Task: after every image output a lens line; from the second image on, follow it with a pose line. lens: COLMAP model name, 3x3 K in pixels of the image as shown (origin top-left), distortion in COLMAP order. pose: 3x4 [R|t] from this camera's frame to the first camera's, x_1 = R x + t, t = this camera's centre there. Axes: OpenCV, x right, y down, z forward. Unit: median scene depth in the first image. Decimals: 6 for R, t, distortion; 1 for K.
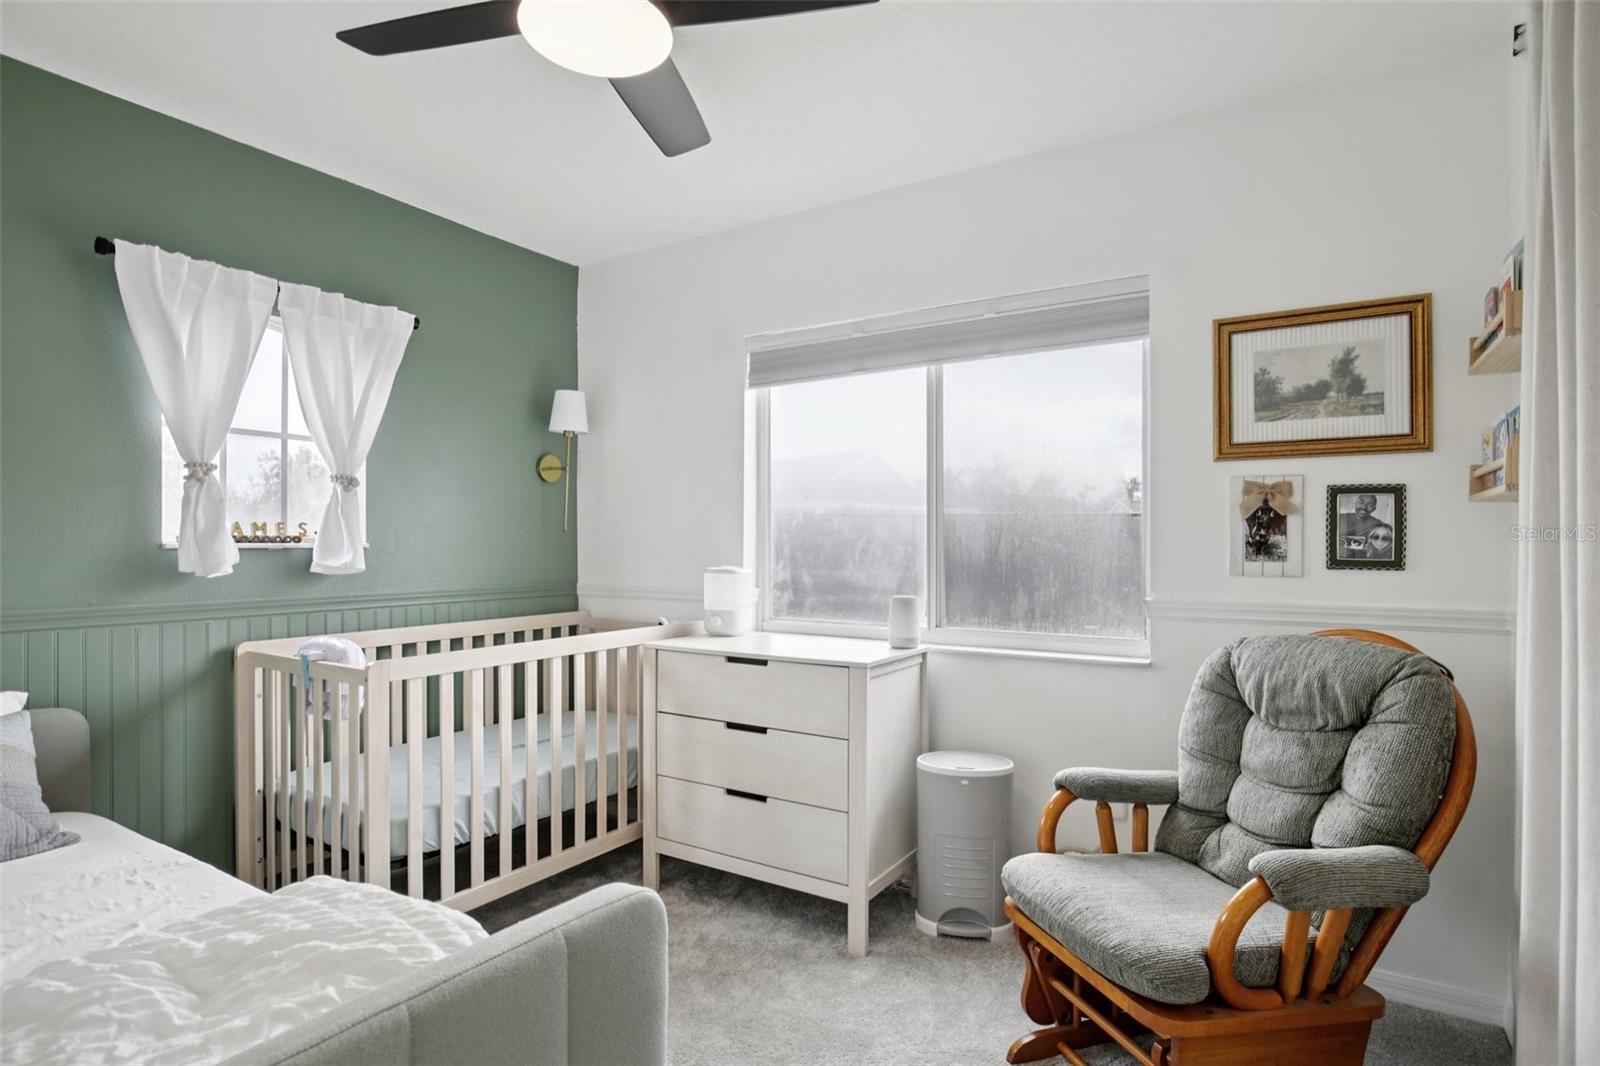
lens RADIAL K [[823.1, 0, 798.9], [0, 823.1, 539.8], [0, 0, 1]] dist [-0.005580, -0.000662]
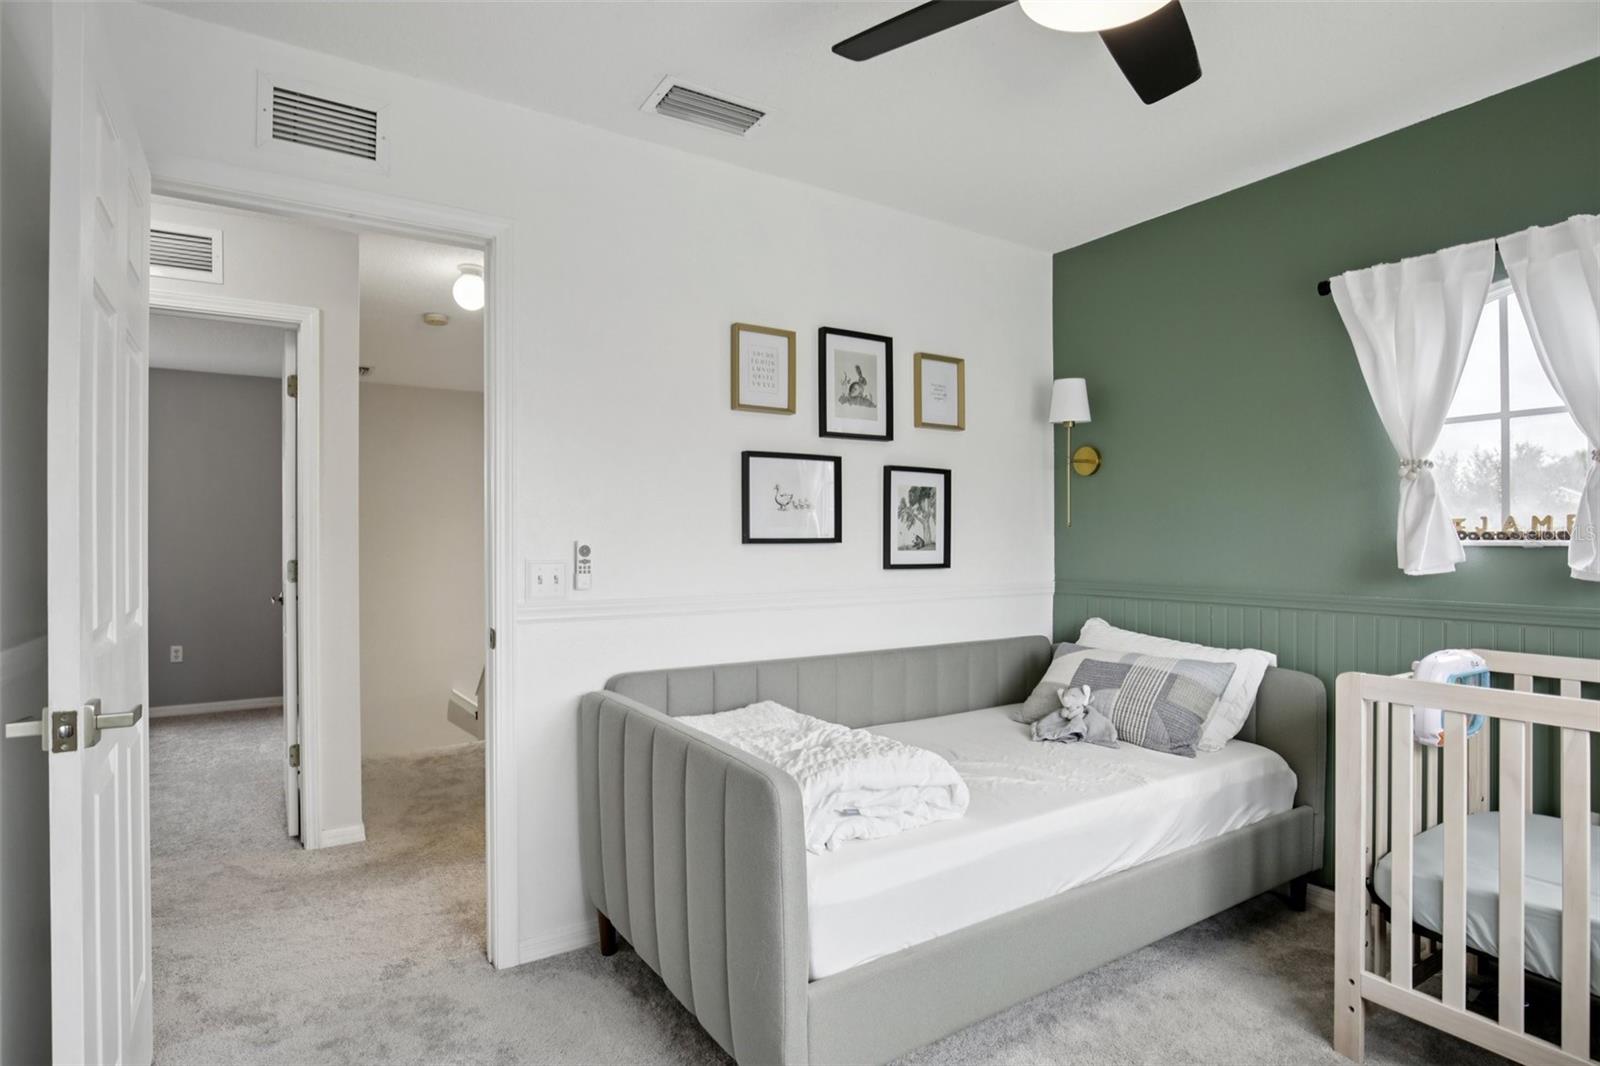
lens RADIAL K [[823.1, 0, 798.0], [0, 823.1, 540.5], [0, 0, 1]] dist [-0.005580, -0.000662]
pose [[-0.417241, 0.002677, -0.908792, 0.479208], [0.005566, 0.999984, 0.000391, -0.000053], [0.908779, -0.004895, -0.417249, 0.711390]]
